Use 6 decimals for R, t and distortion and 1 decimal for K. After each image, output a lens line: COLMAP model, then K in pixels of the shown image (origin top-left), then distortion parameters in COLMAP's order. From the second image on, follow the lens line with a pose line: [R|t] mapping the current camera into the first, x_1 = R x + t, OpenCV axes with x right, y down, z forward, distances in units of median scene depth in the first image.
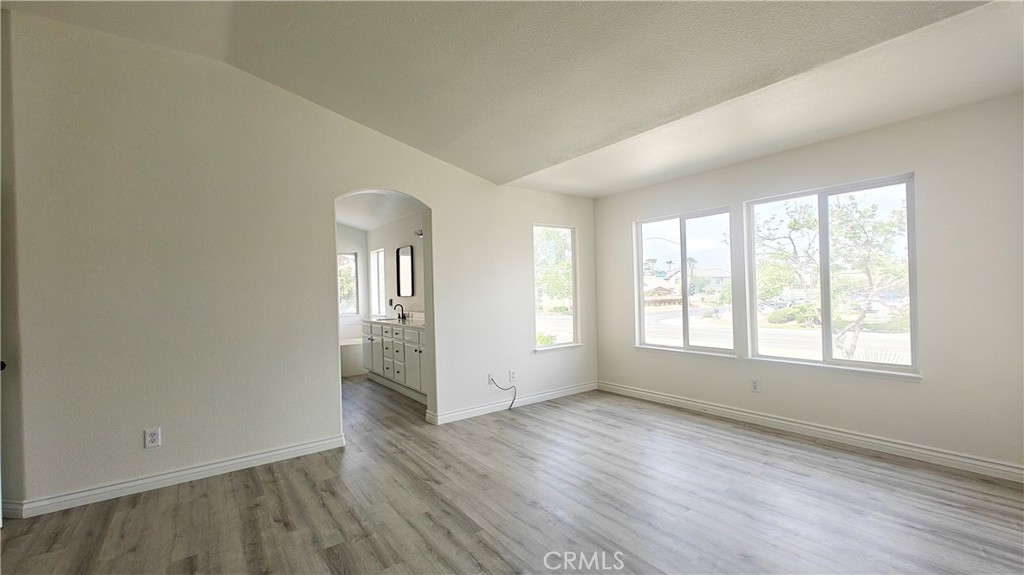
lens RADIAL K [[431.2, 0, 512.5], [0, 431.2, 291.1], [0, 0, 1]] dist [-0.012545, 0.016351]
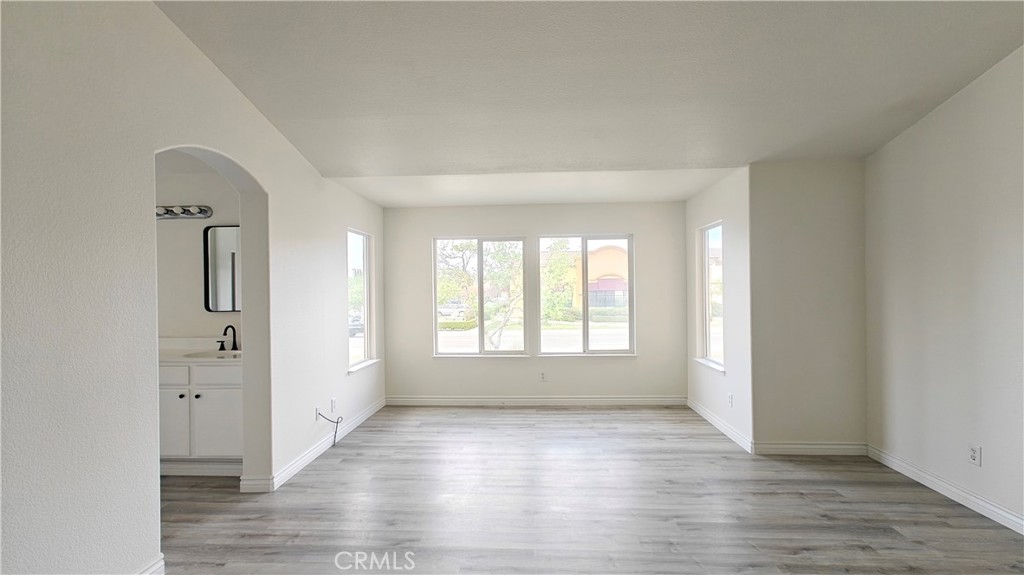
lens RADIAL K [[431.2, 0, 512.5], [0, 431.2, 291.1], [0, 0, 1]] dist [-0.012545, 0.016351]
pose [[0.632300, 0.015364, 0.774571, -0.516888], [-0.005322, 0.999866, -0.015488, -0.019455], [-0.774705, 0.005670, 0.632297, 0.235719]]
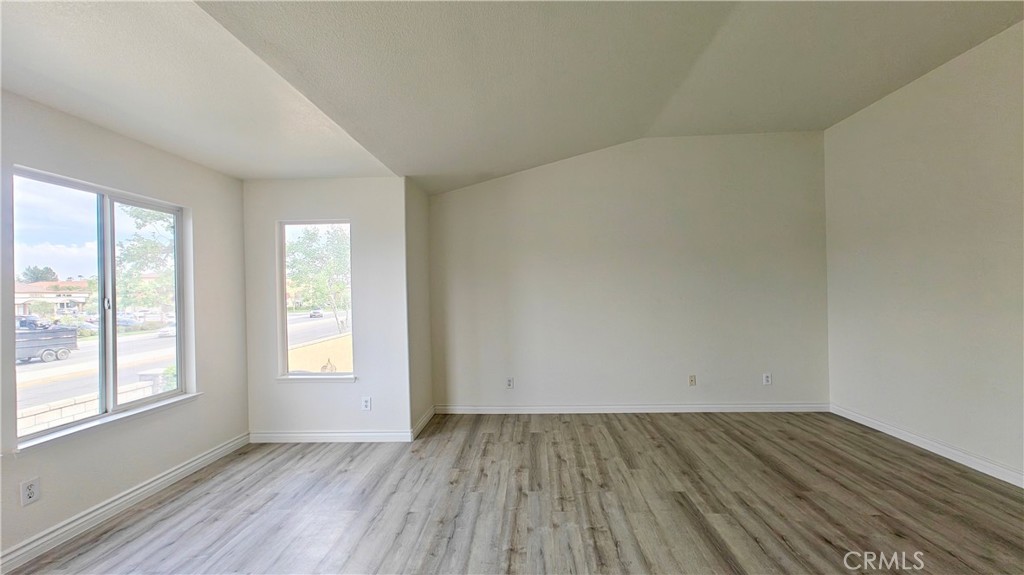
lens RADIAL K [[431.2, 0, 512.5], [0, 431.2, 291.1], [0, 0, 1]] dist [-0.012545, 0.016351]
pose [[-0.783292, 0.046262, 0.619930, -0.302021], [0.039529, 0.998916, -0.024598, -0.005943], [-0.620396, 0.005238, -0.784271, 1.046386]]
